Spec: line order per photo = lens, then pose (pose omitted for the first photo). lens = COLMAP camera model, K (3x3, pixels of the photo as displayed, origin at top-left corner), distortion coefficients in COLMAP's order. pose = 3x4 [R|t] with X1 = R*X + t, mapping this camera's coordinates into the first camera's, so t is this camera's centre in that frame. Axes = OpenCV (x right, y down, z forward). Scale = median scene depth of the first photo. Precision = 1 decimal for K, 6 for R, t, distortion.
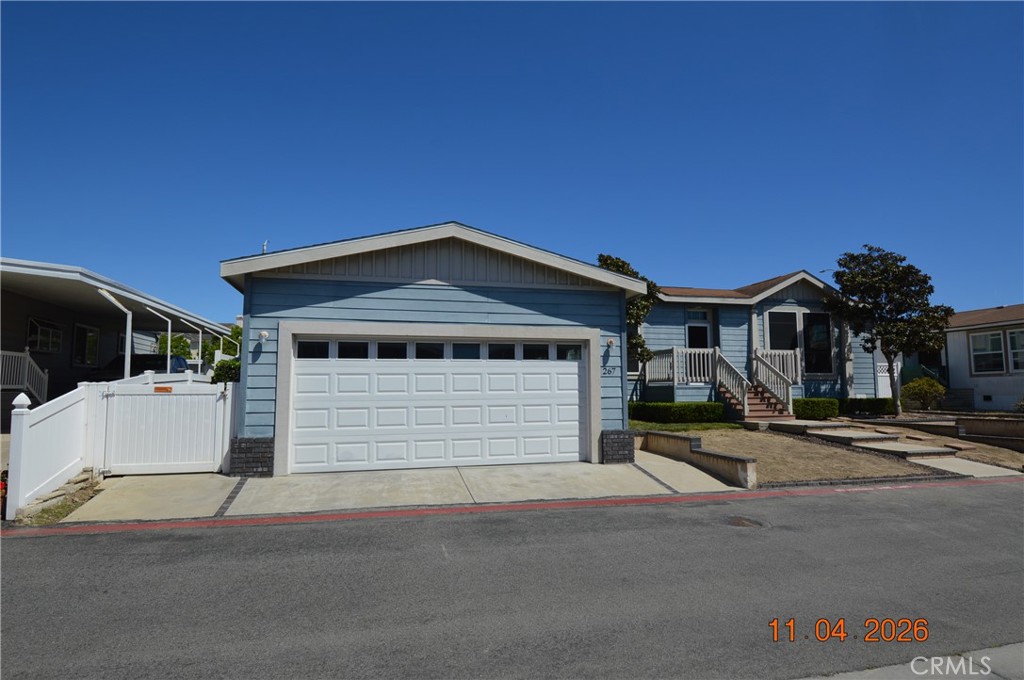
lens RADIAL K [[562.7, 0, 512.6], [0, 562.7, 343.6], [0, 0, 1]] dist [-0.001774, -0.000427]
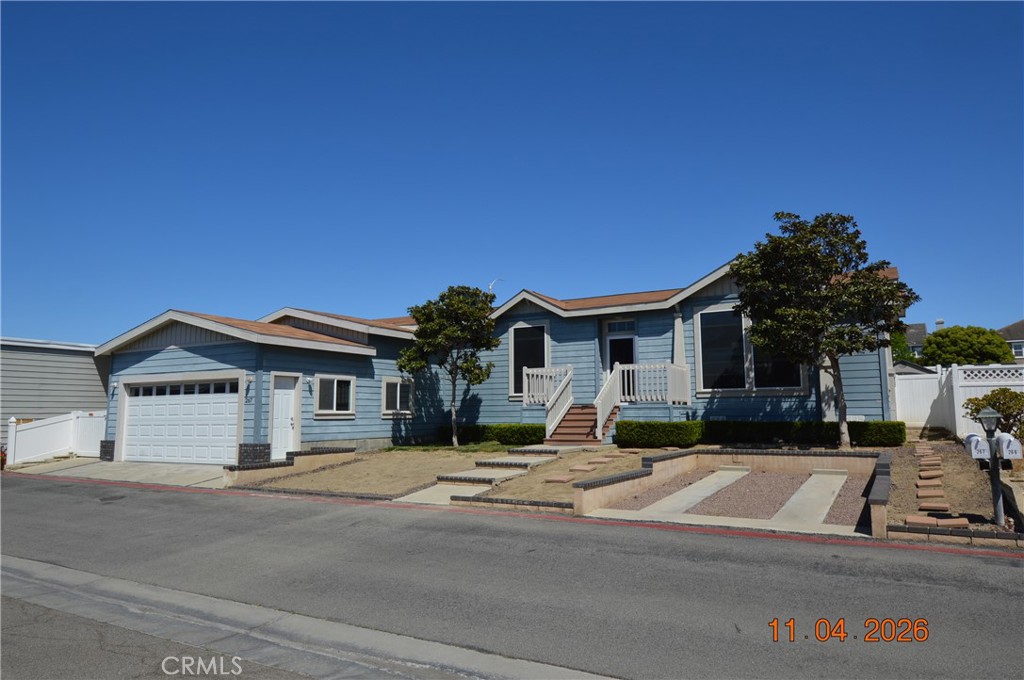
lens RADIAL K [[650.4, 0, 512.4], [0, 650.4, 338.9], [0, 0, 1]] dist [-0.001840, 0.000290]
pose [[0.741744, -0.079959, -0.665900, 1.719024], [0.062133, 0.996790, -0.050481, 0.020267], [0.667799, -0.003931, 0.744331, 0.243857]]
